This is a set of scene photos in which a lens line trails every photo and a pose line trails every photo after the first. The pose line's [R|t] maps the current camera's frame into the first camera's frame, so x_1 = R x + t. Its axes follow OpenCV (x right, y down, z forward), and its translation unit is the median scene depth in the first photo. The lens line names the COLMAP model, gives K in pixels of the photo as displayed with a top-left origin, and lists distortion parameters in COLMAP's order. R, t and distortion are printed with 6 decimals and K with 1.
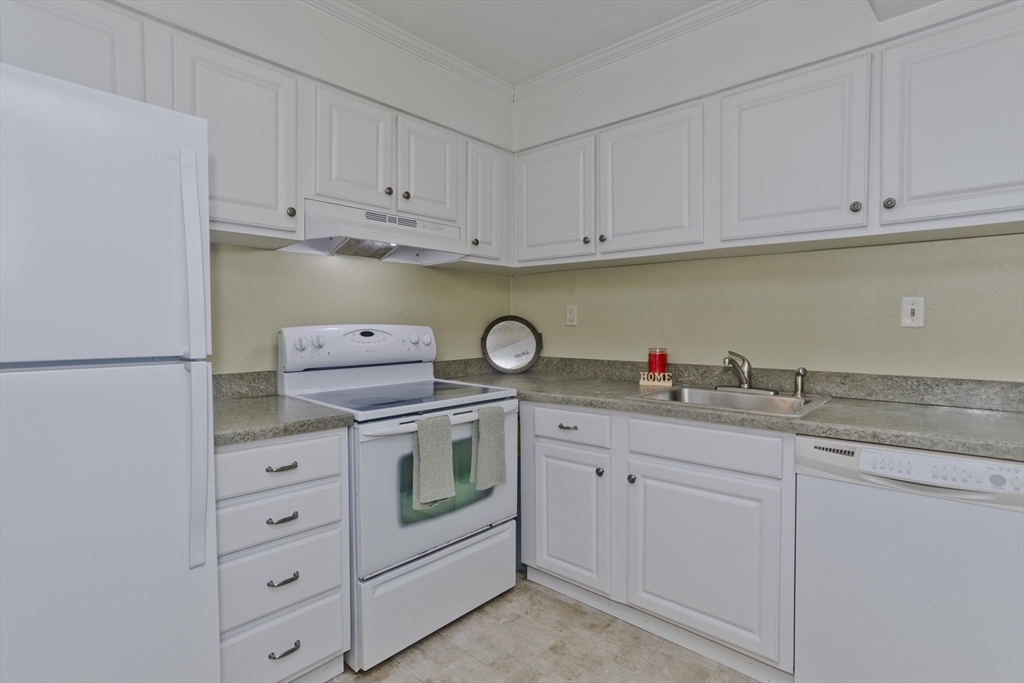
lens RADIAL K [[500.9, 0, 508.8], [0, 500.9, 339.0], [0, 0, 1]] dist [-0.034897, 0.018423]
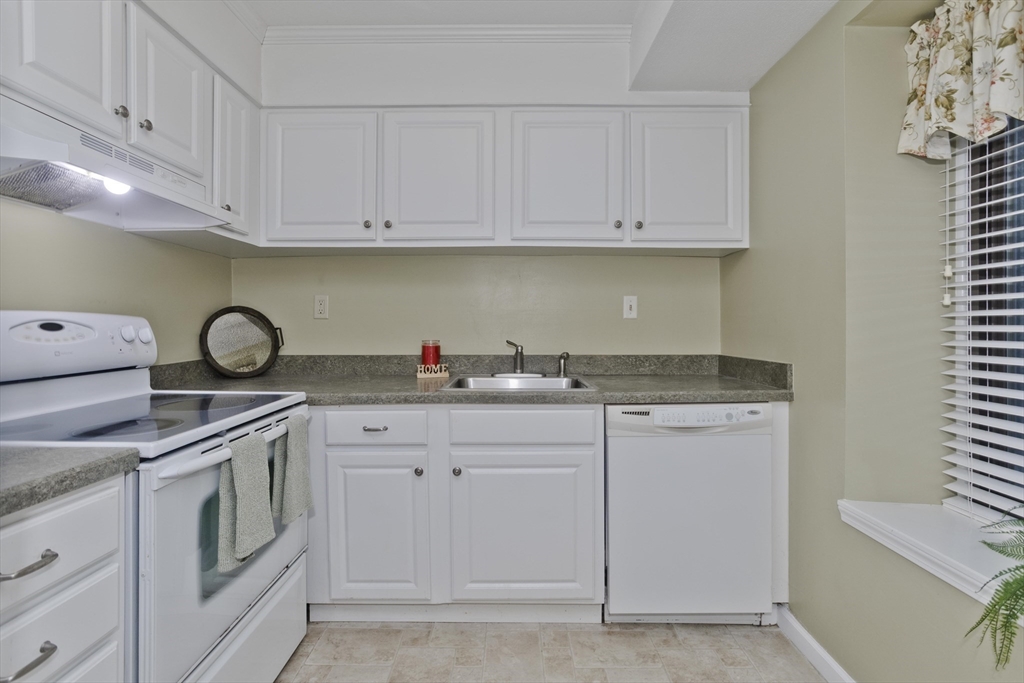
lens RADIAL K [[500.9, 0, 498.4], [0, 500.9, 327.7], [0, 0, 1]] dist [-0.034897, 0.018423]
pose [[0.746328, -0.003753, 0.665568, -0.307564], [0.019730, 0.999669, -0.016487, 0.013599], [-0.665286, 0.025437, 0.746155, 0.181350]]
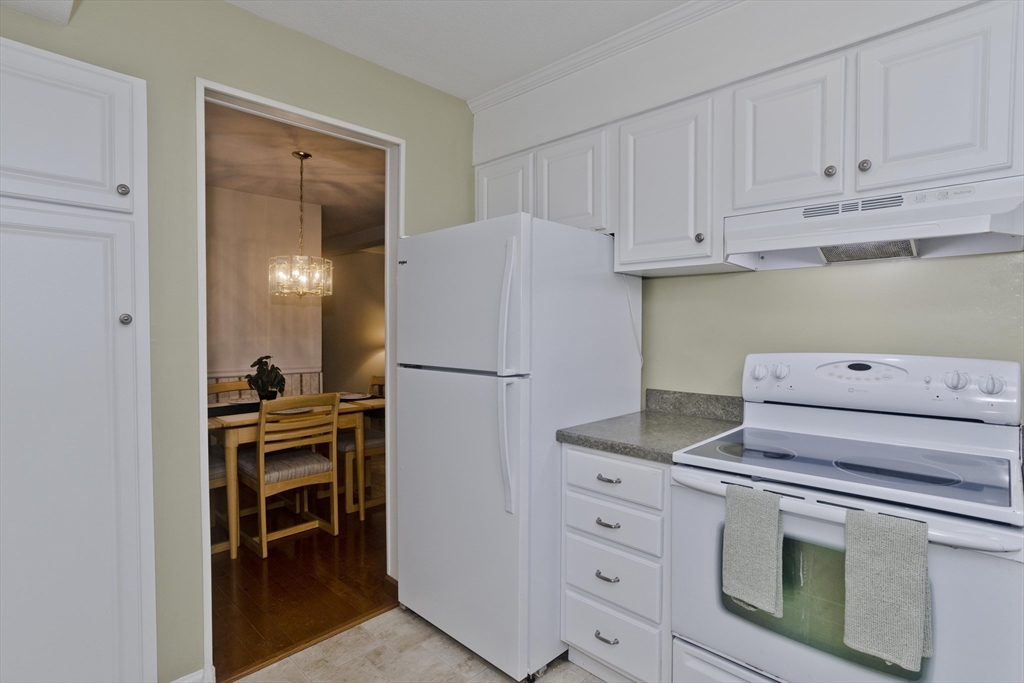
lens RADIAL K [[500.9, 0, 484.9], [0, 500.9, 338.4], [0, 0, 1]] dist [-0.034897, 0.018423]
pose [[-0.039007, 0.022567, -0.998984, 0.499939], [-0.024896, 0.999413, 0.023549, -0.060940], [0.998929, 0.025790, -0.038422, 0.539511]]
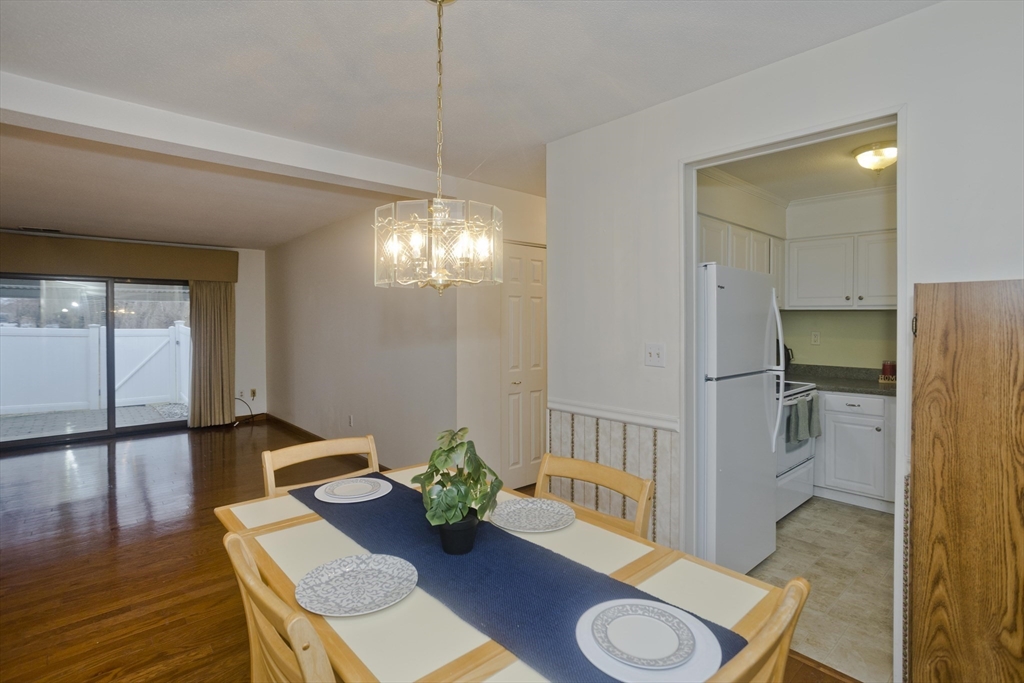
lens RADIAL K [[500.9, 0, 512.3], [0, 500.9, 329.5], [0, 0, 1]] dist [-0.034897, 0.018423]
pose [[0.997049, 0.003936, -0.076666, -0.966639], [-0.005052, 0.999884, -0.014360, -0.065546], [0.076600, 0.014705, 0.996953, -0.876346]]
